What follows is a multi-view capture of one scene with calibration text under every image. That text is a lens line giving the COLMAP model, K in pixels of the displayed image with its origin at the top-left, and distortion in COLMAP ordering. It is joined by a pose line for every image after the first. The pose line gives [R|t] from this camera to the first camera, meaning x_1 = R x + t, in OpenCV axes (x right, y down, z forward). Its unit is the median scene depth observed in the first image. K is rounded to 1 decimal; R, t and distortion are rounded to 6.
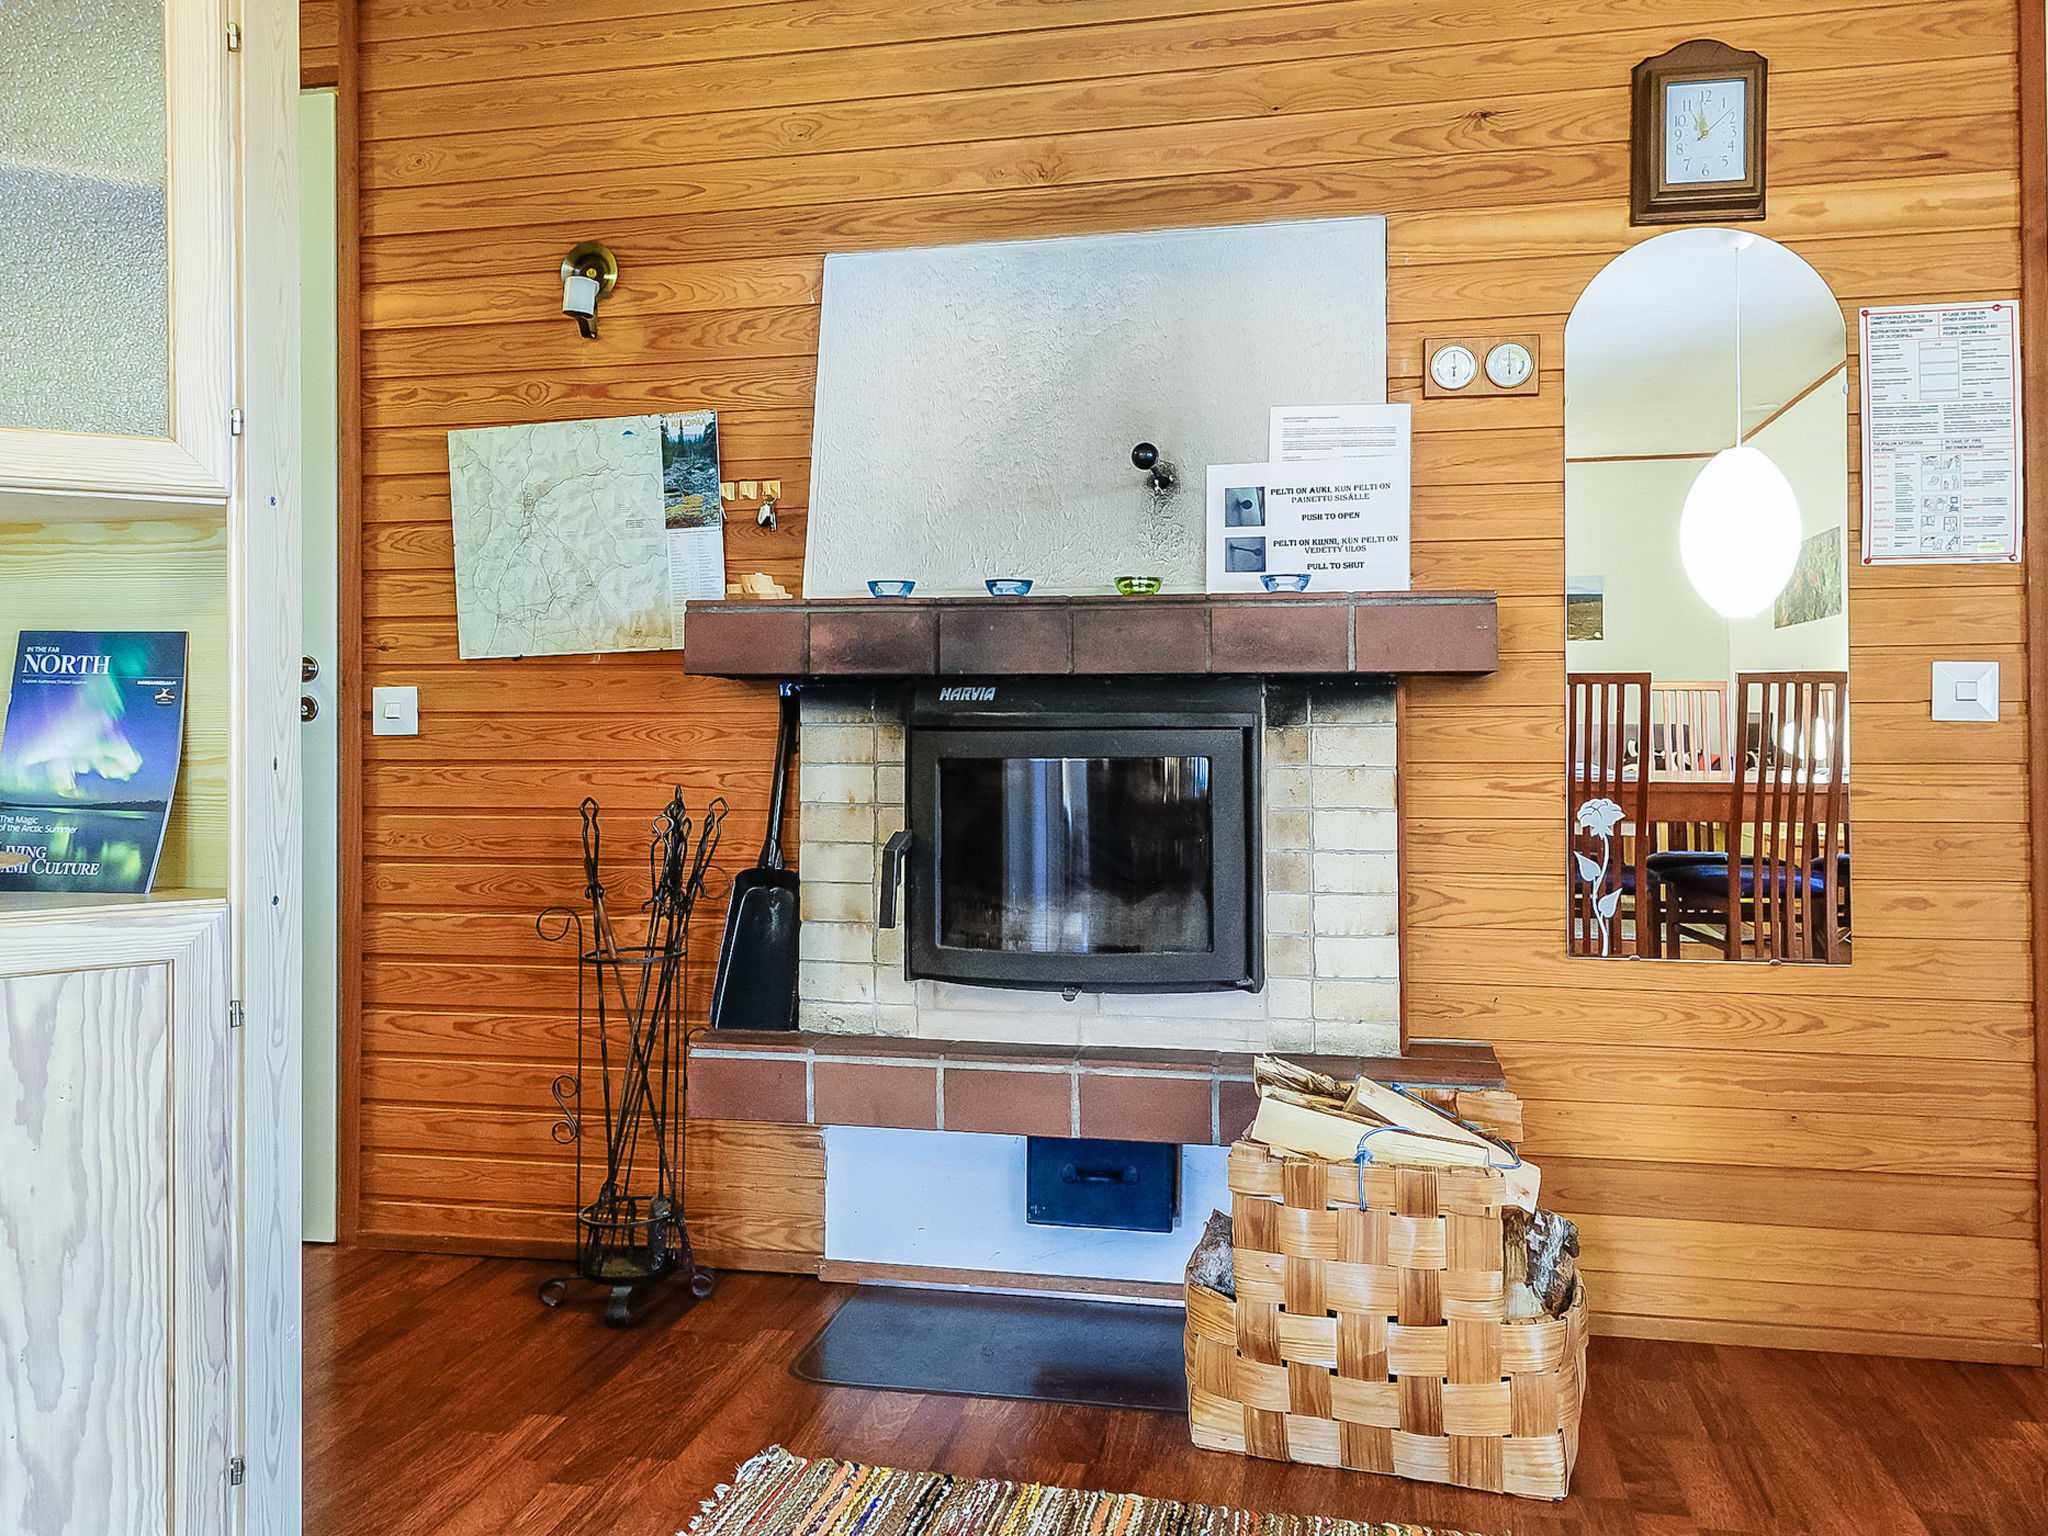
lens RADIAL K [[1610.1, 0, 1026.3], [0, 1610.1, 693.8], [0, 0, 1]] dist [0.008013, 0.011196]
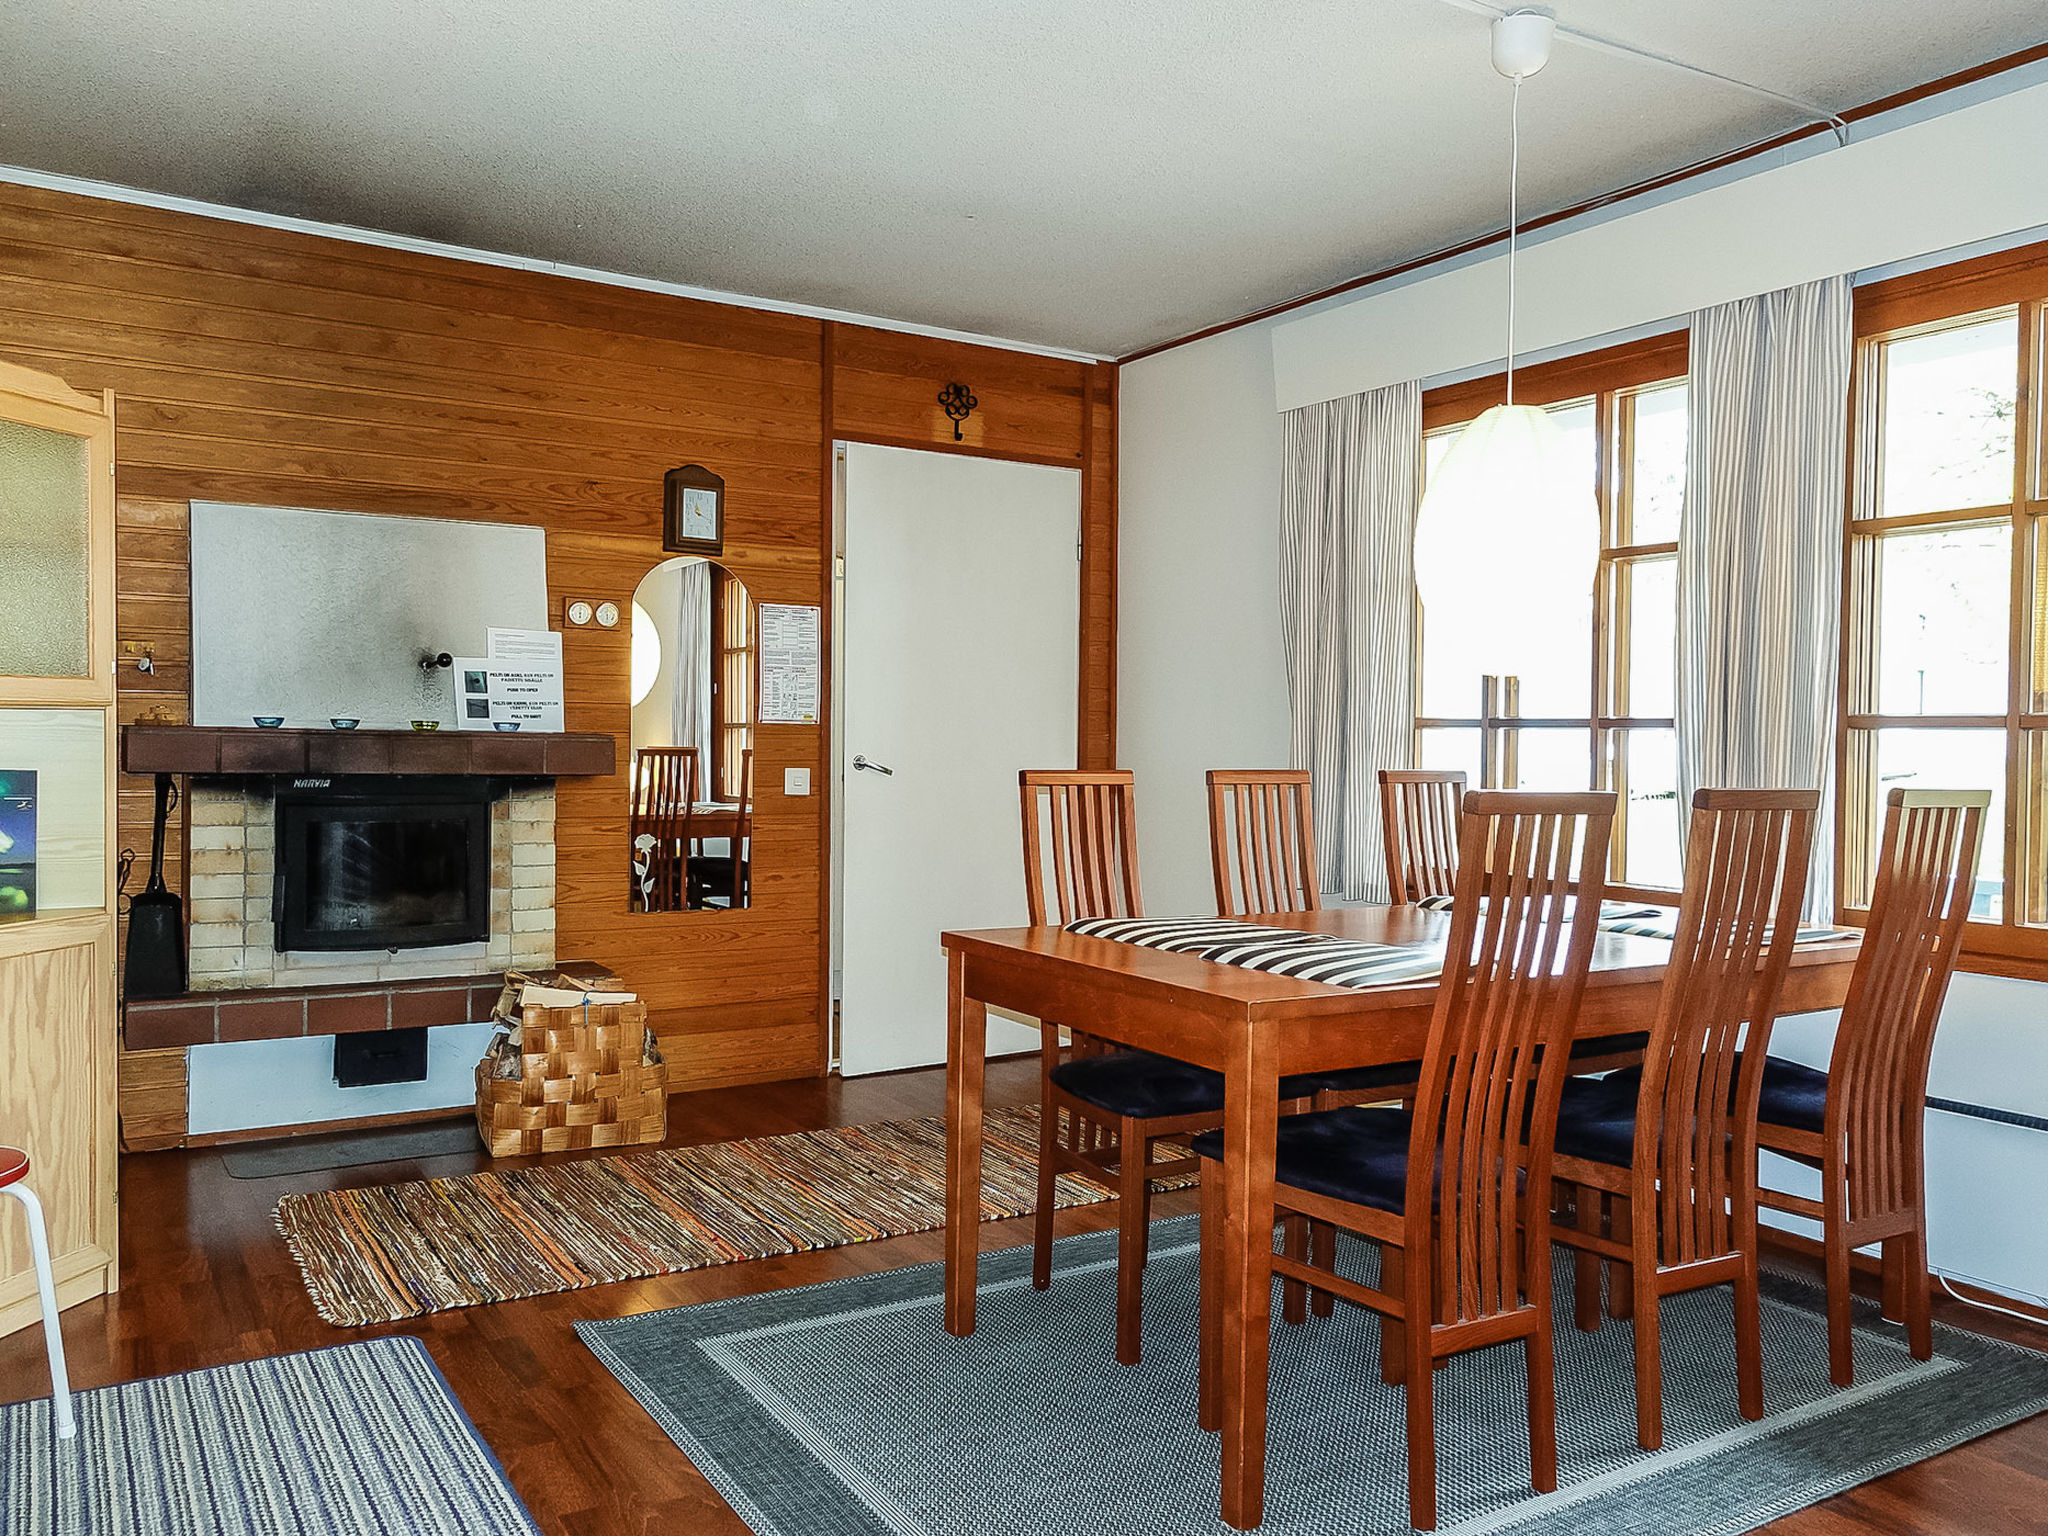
lens RADIAL K [[1618.6, 0, 1024.0], [0, 1618.6, 768.0], [0, 0, 1]] dist [0.004071, 0.000187]
pose [[0.723128, -0.000749, 0.690714, -0.701158], [-0.025673, 0.999279, 0.027961, -0.086554], [-0.690237, -0.037952, 0.722587, -0.789013]]
